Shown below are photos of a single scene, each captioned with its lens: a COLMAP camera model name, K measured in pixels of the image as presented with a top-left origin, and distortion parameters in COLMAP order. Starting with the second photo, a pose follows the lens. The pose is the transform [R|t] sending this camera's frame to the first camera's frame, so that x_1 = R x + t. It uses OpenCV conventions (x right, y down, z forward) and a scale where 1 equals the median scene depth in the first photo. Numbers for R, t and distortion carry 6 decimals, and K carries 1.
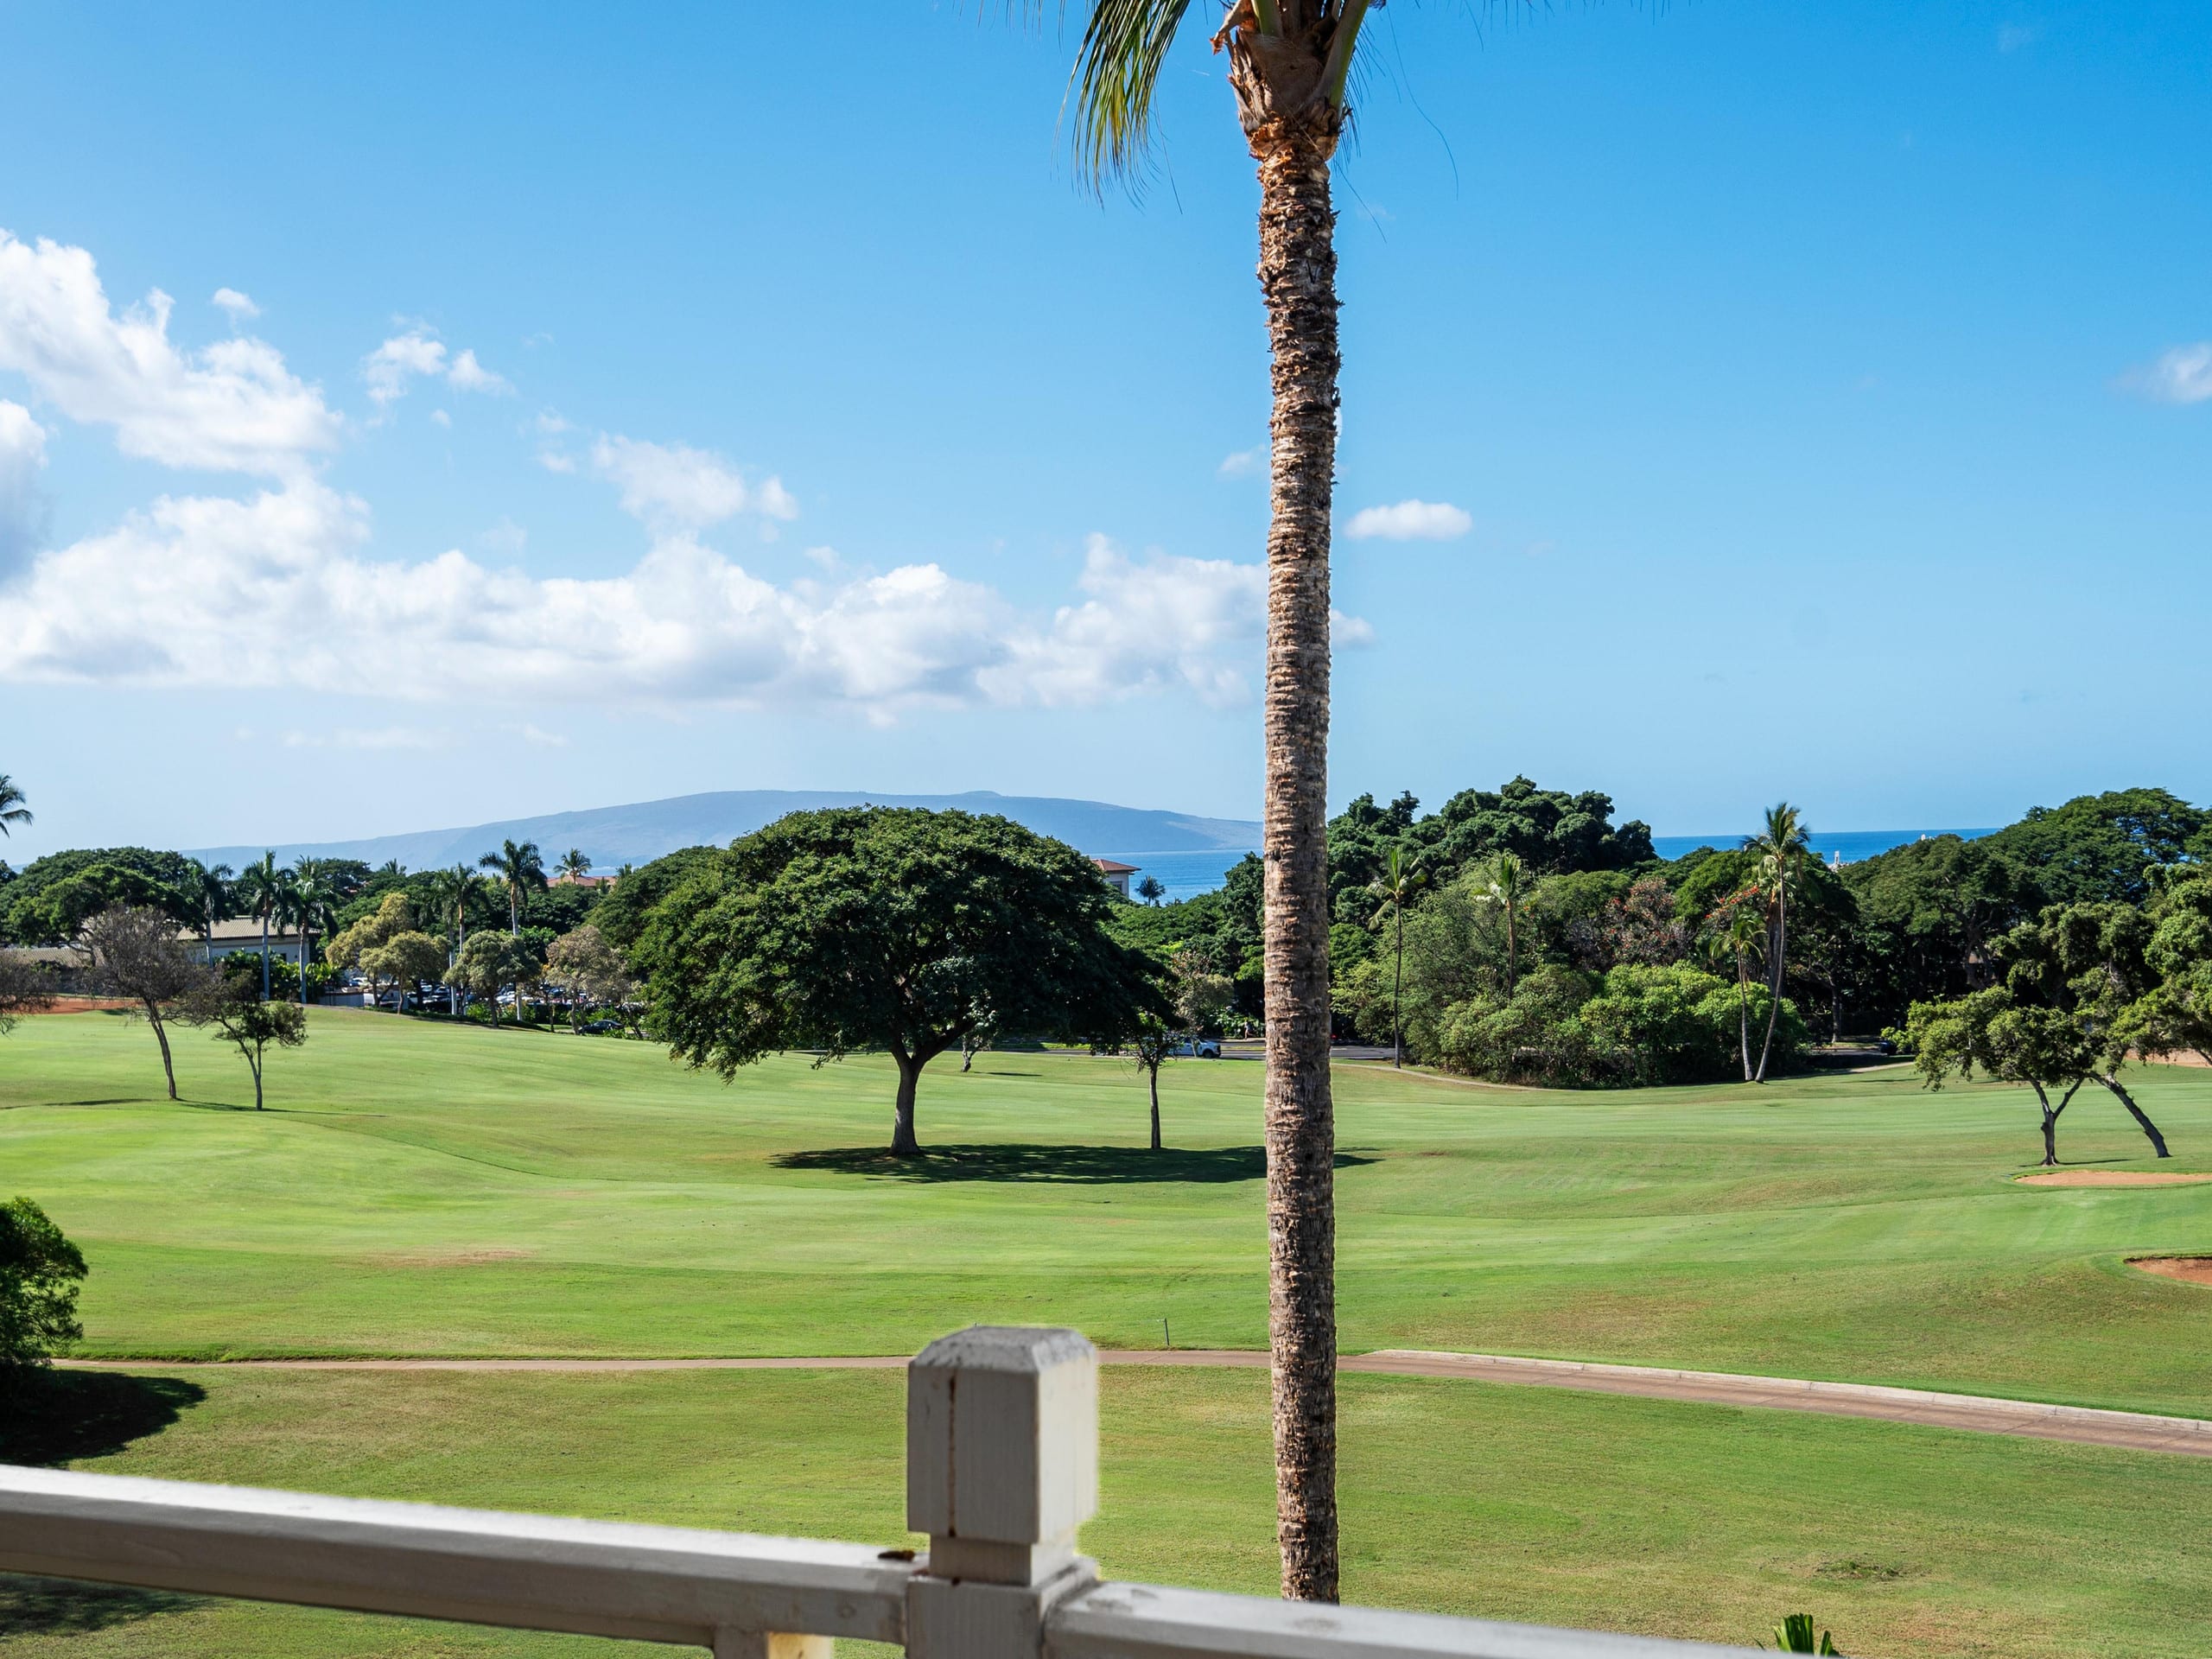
lens RADIAL K [[1849.6, 0, 1105.7], [0, 1849.6, 833.2], [0, 0, 1]] dist [-0.008007, -0.001169]
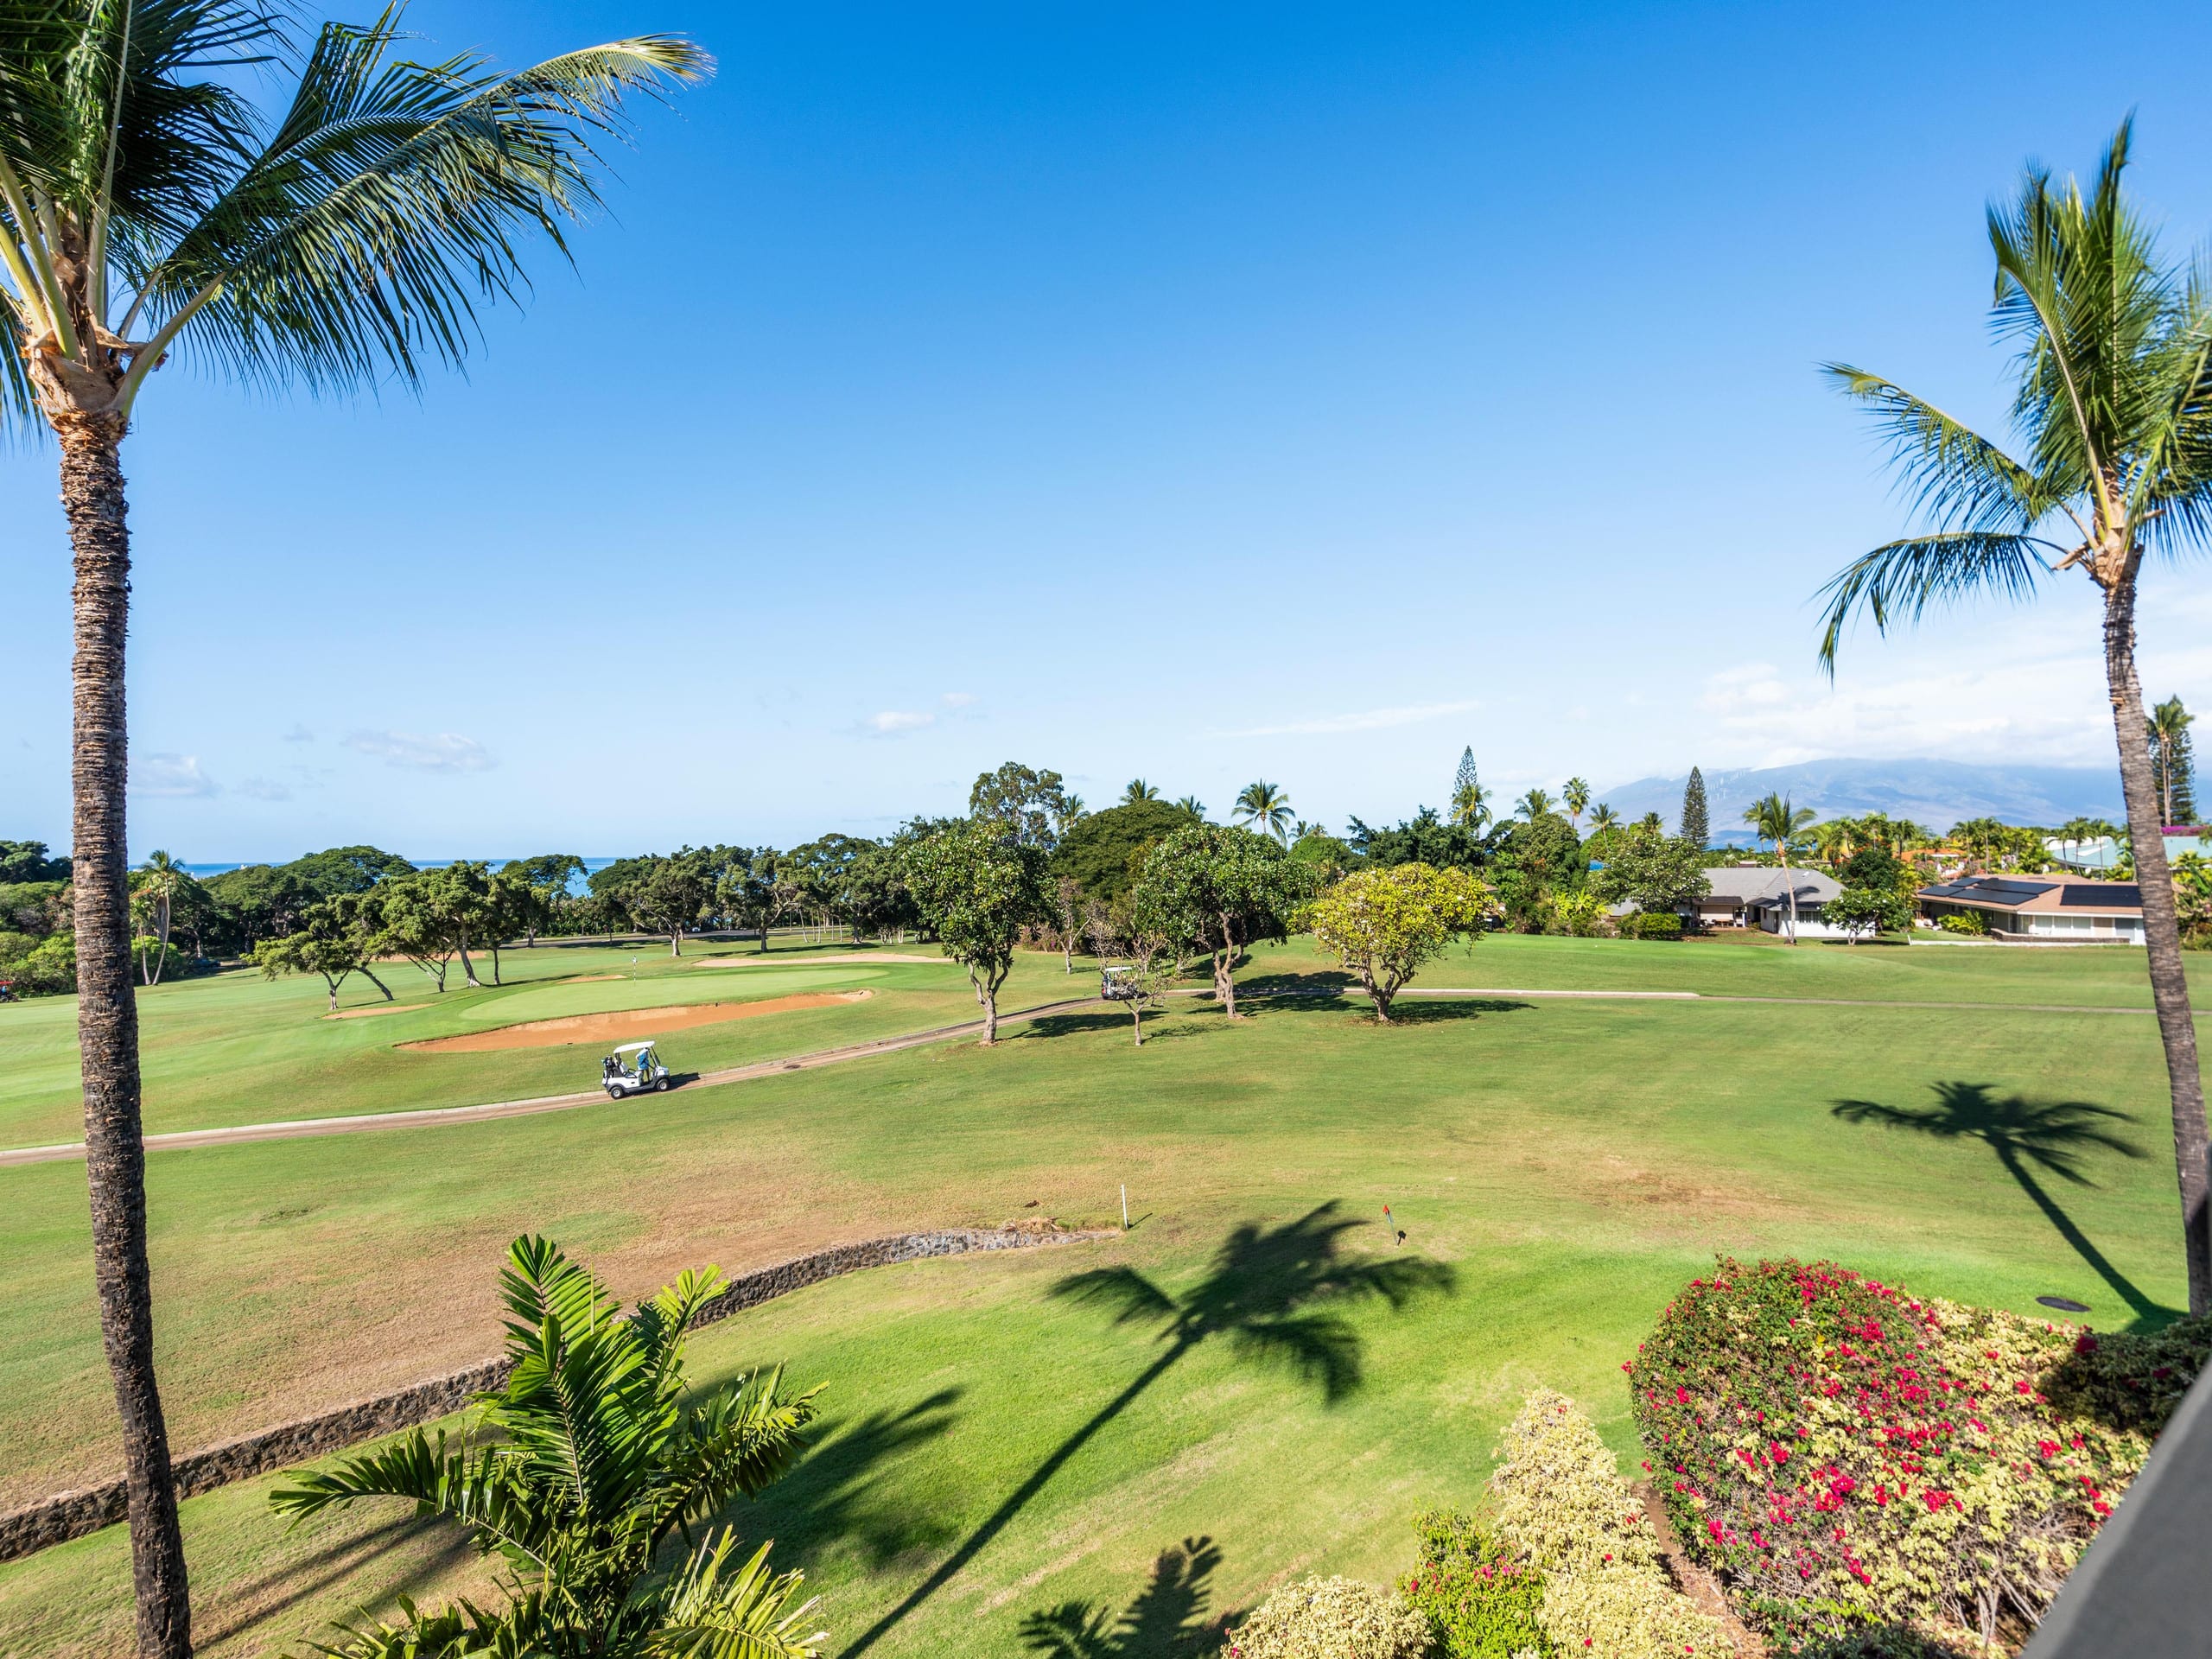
lens RADIAL K [[885.1, 0, 1096.5], [0, 885.1, 803.1], [0, 0, 1]] dist [0.001561, -0.000228]
pose [[0.688292, 0.048136, 0.723835, 0.352977], [-0.019716, 0.998669, -0.047664, -0.039391], [-0.725166, 0.018536, 0.688324, -0.429854]]
